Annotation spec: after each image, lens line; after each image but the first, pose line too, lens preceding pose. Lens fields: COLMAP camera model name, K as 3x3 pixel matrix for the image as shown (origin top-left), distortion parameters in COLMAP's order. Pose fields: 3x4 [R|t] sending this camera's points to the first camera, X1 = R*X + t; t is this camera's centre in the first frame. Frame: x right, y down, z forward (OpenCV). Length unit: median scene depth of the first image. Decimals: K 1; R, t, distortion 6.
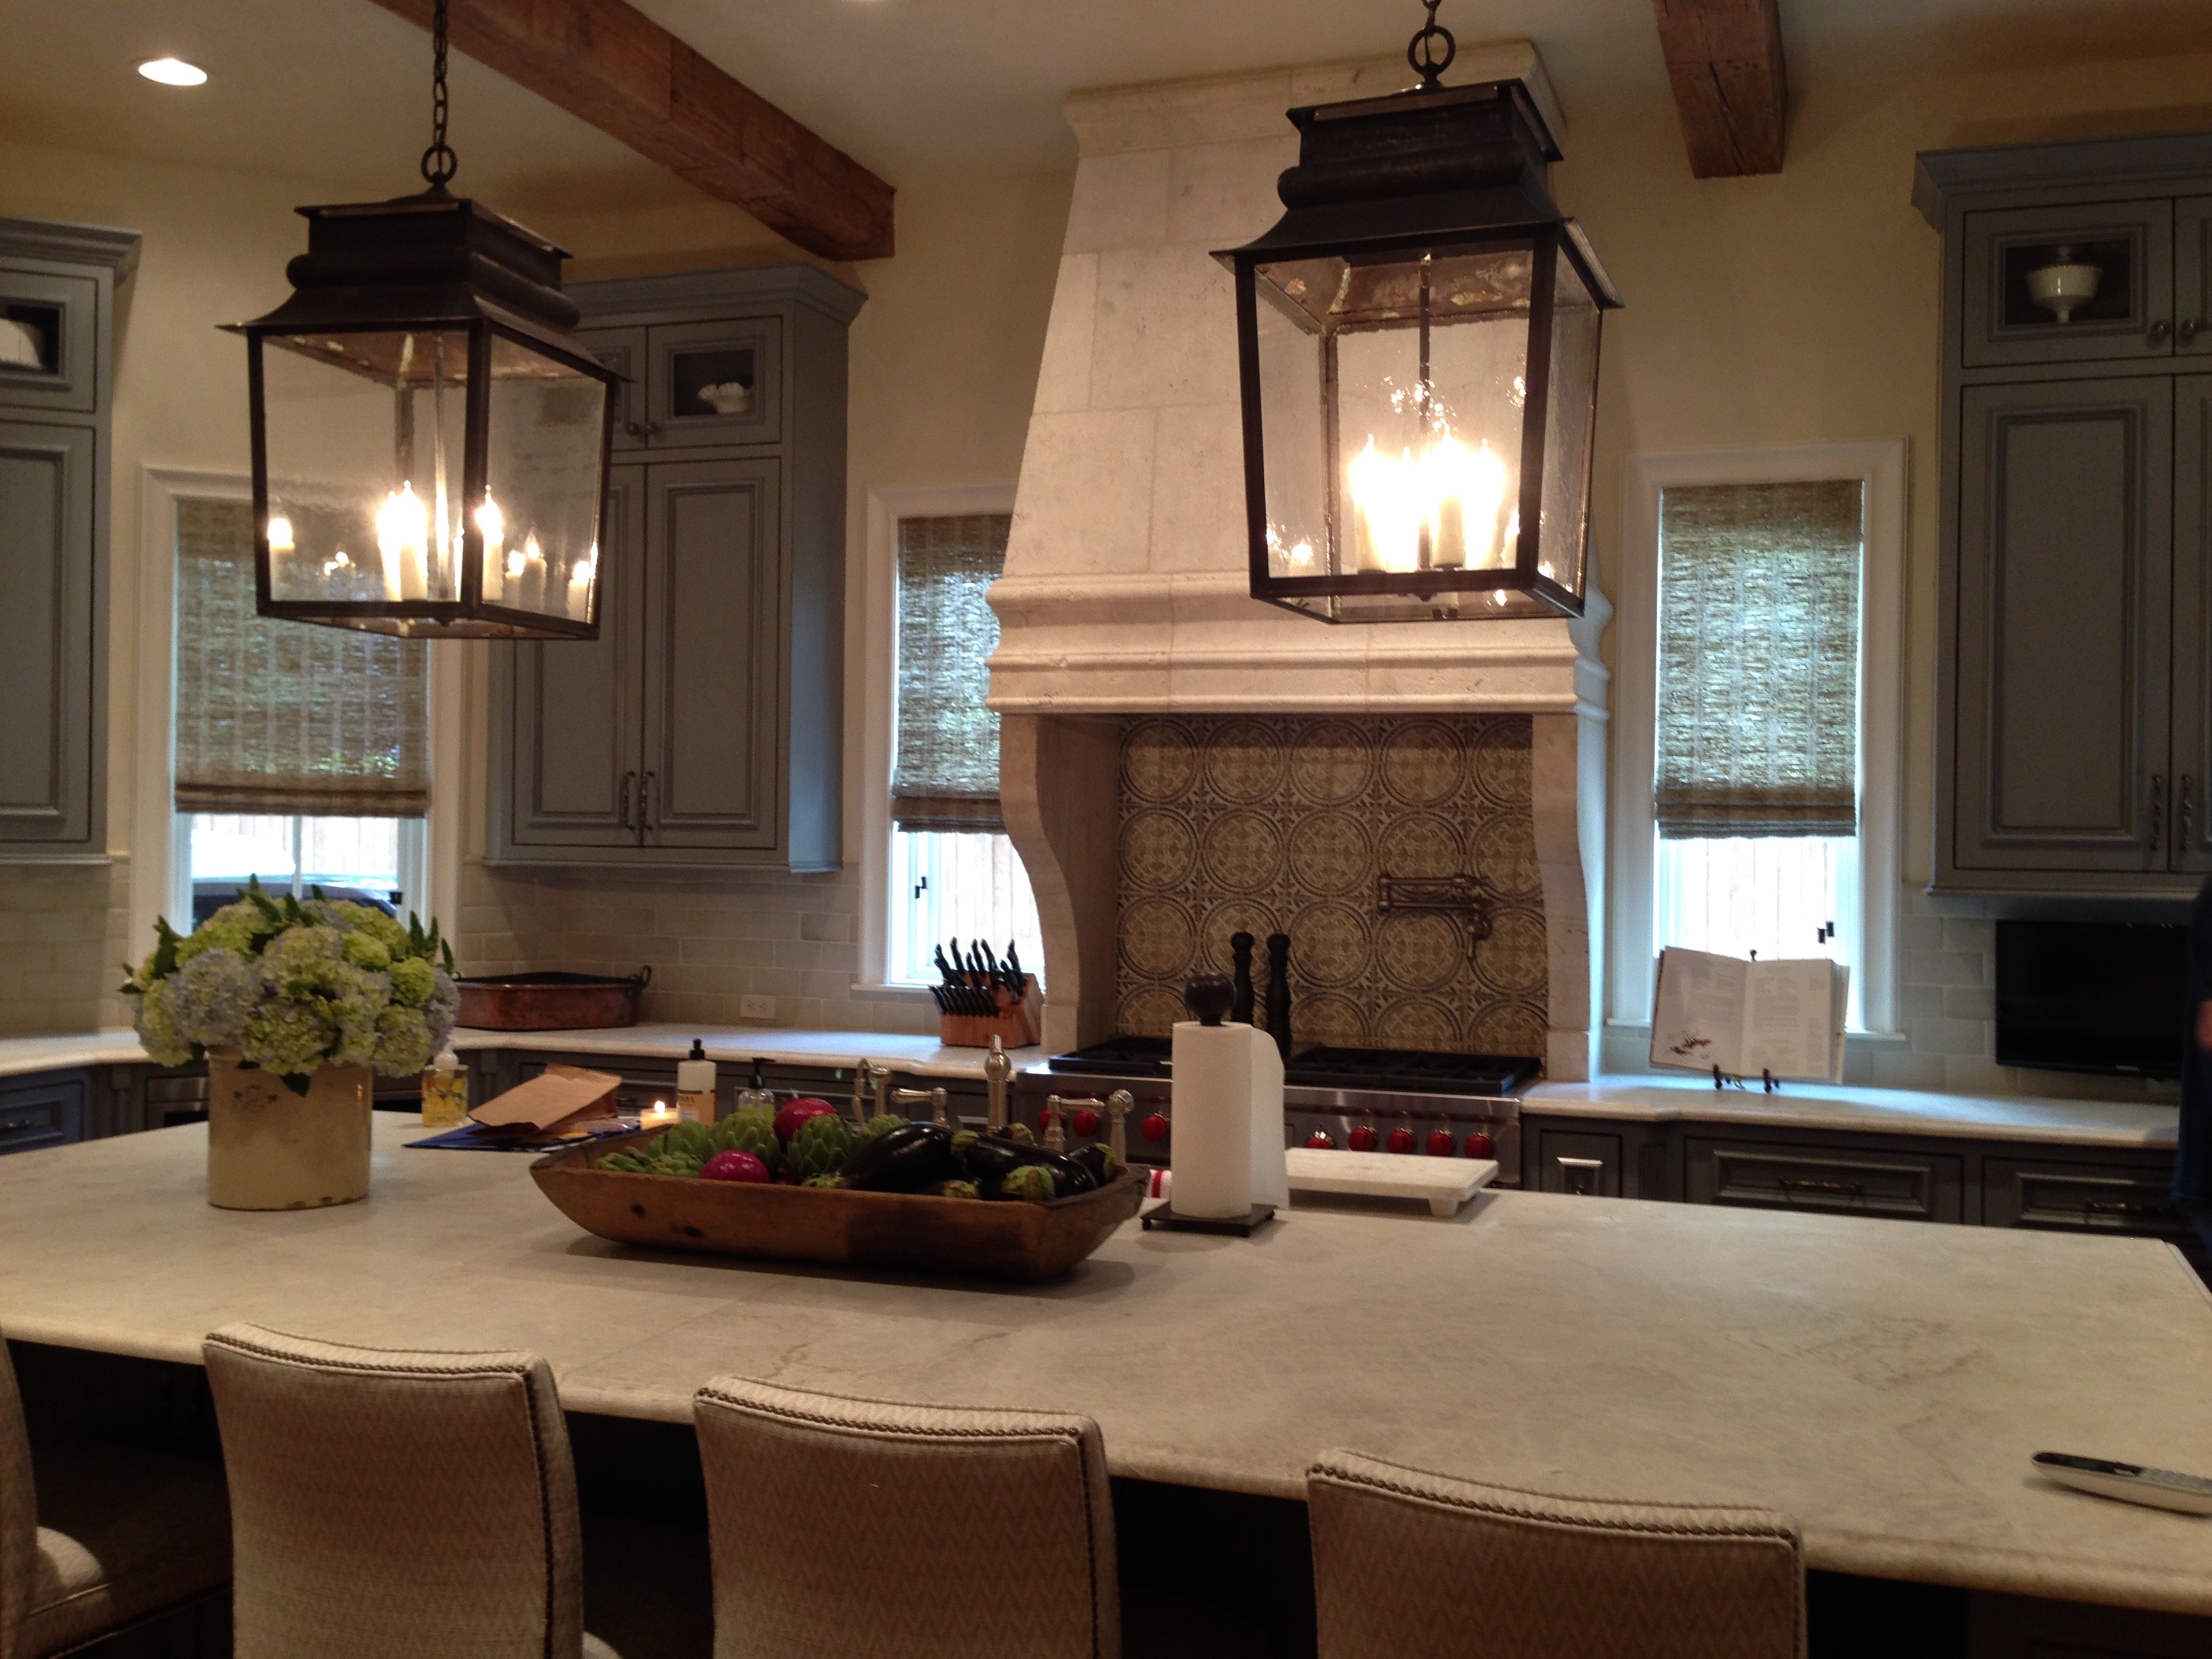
lens RADIAL K [[2072.3, 0, 1108.2], [0, 2072.3, 786.3], [0, 0, 1]] dist [0.094311, -0.000699]
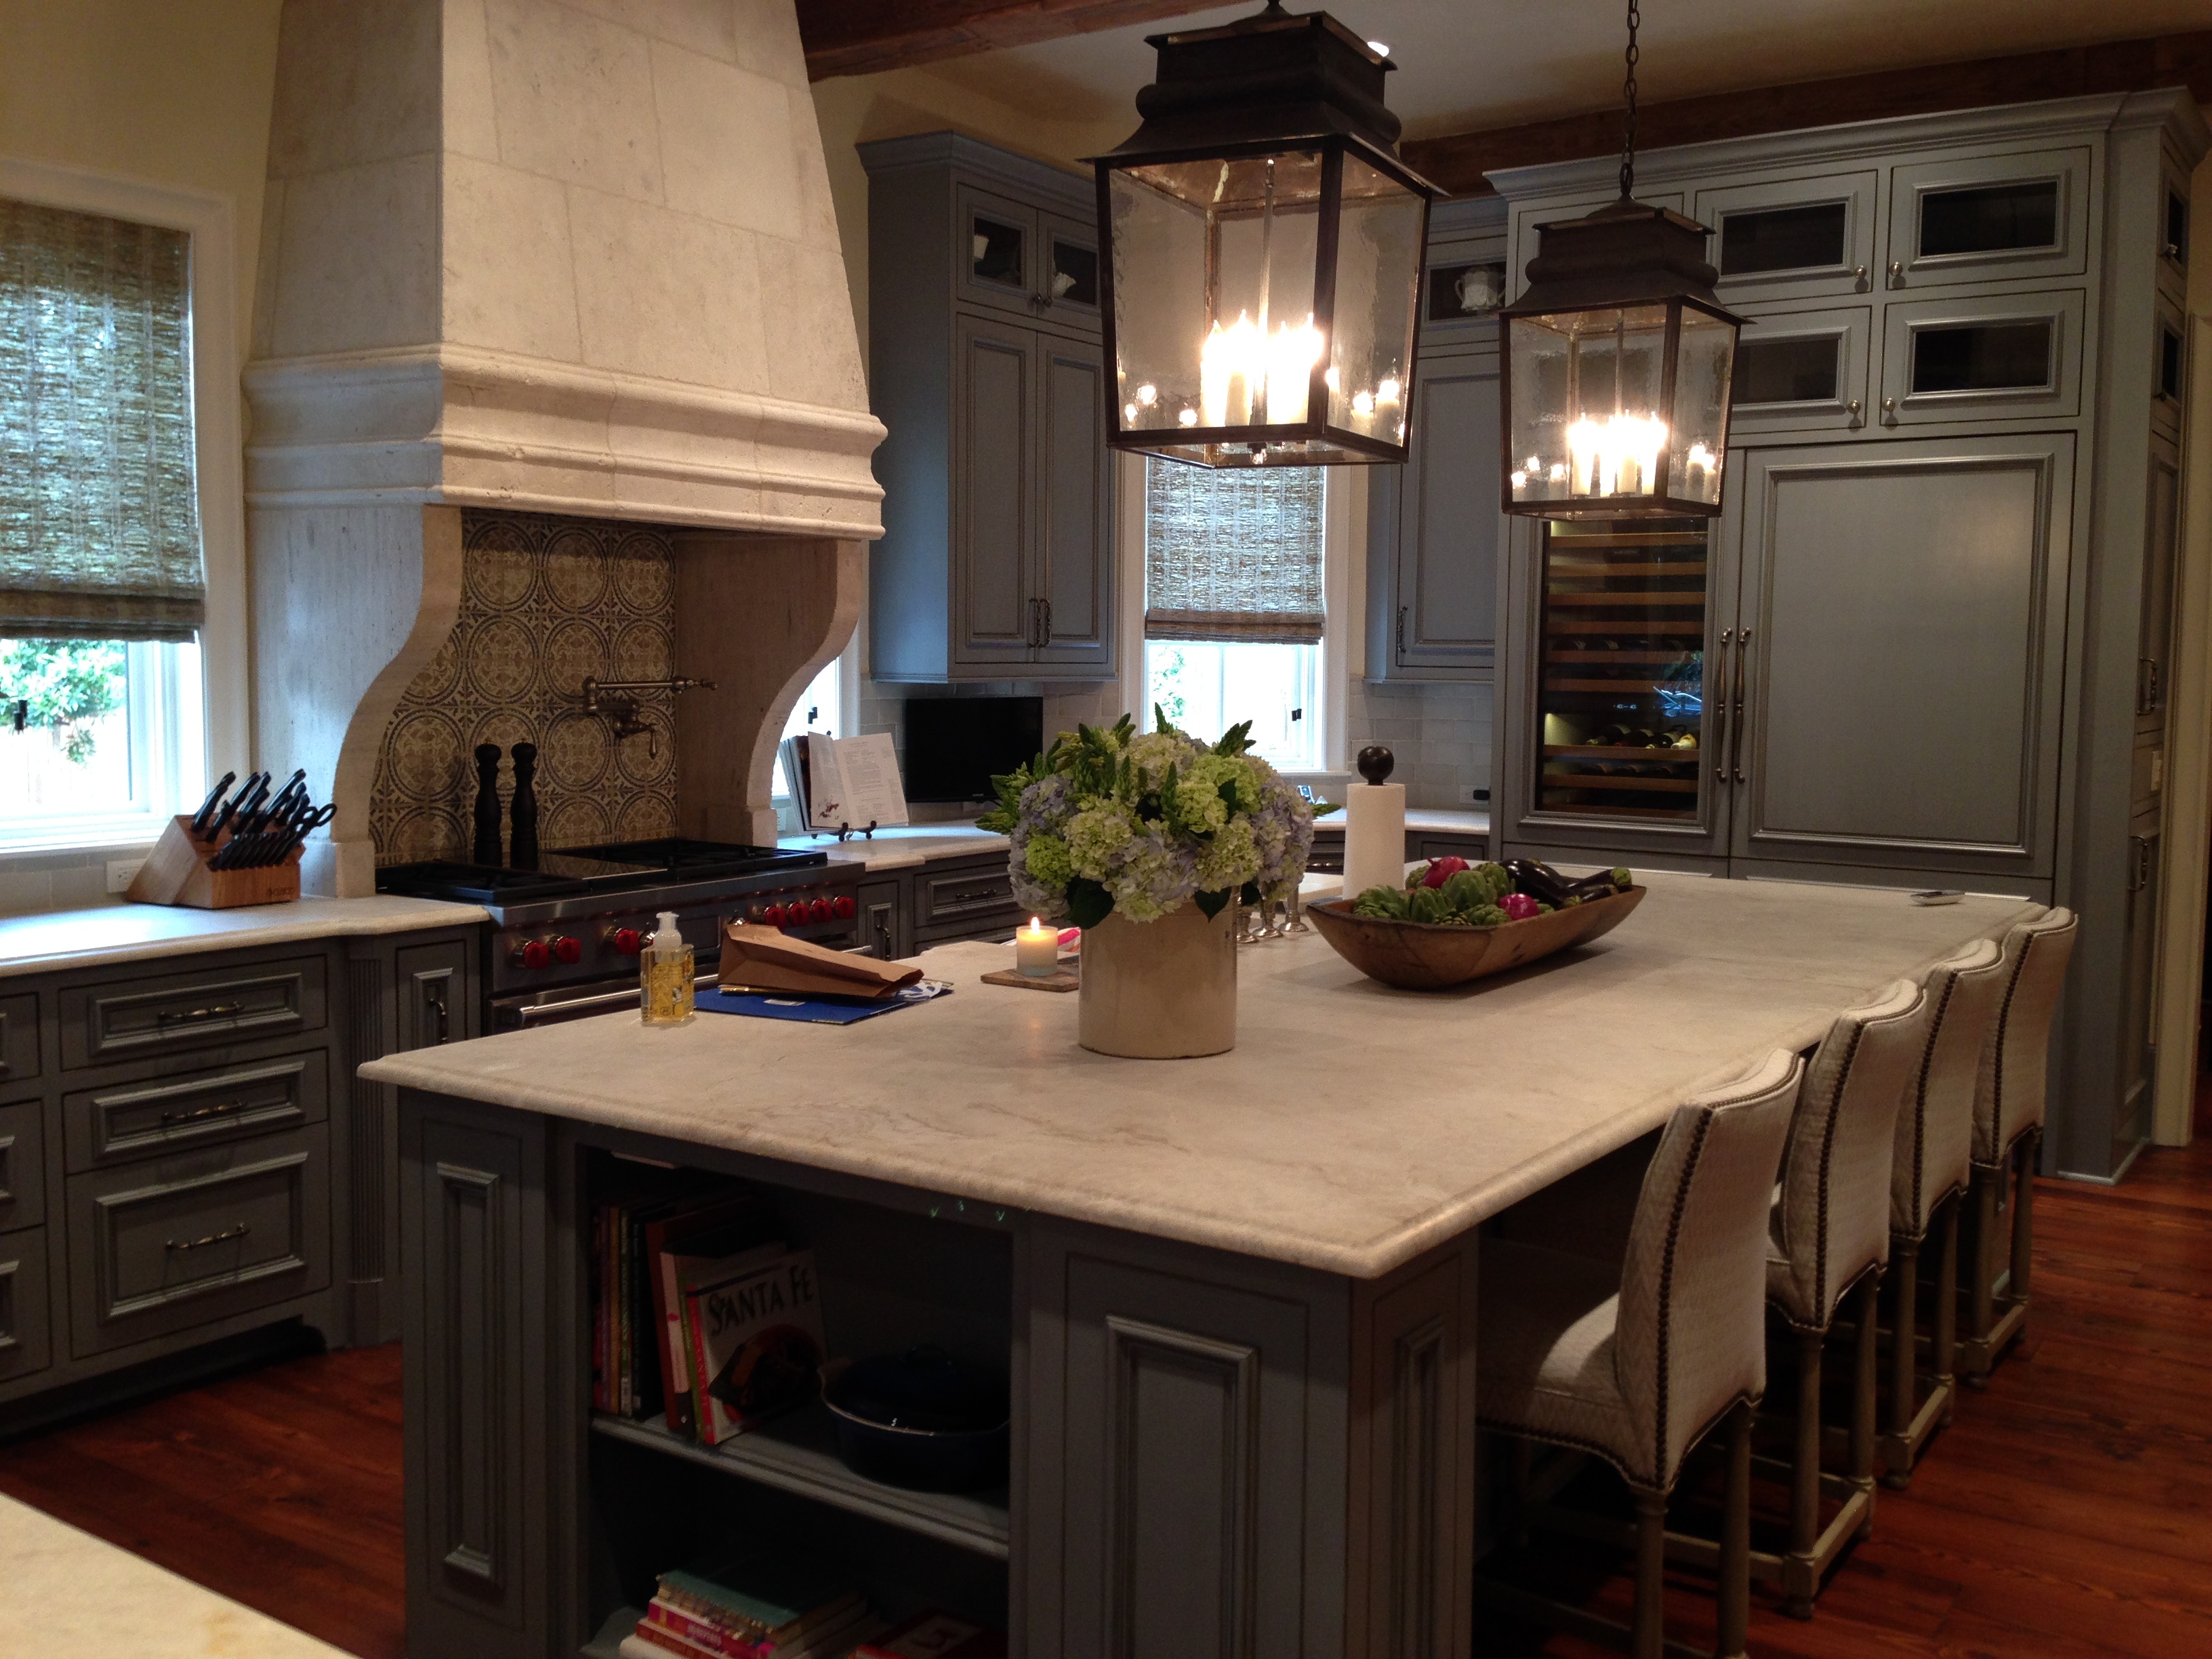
lens RADIAL K [[2086.2, 0, 1107.8], [0, 2086.2, 824.1], [0, 0, 1]] dist [0.102429, -0.125283]
pose [[0.243270, -0.093368, 0.965454, -0.811017], [-0.026876, 0.994325, 0.102932, -0.000405], [-0.969586, -0.050987, 0.239381, 0.494117]]
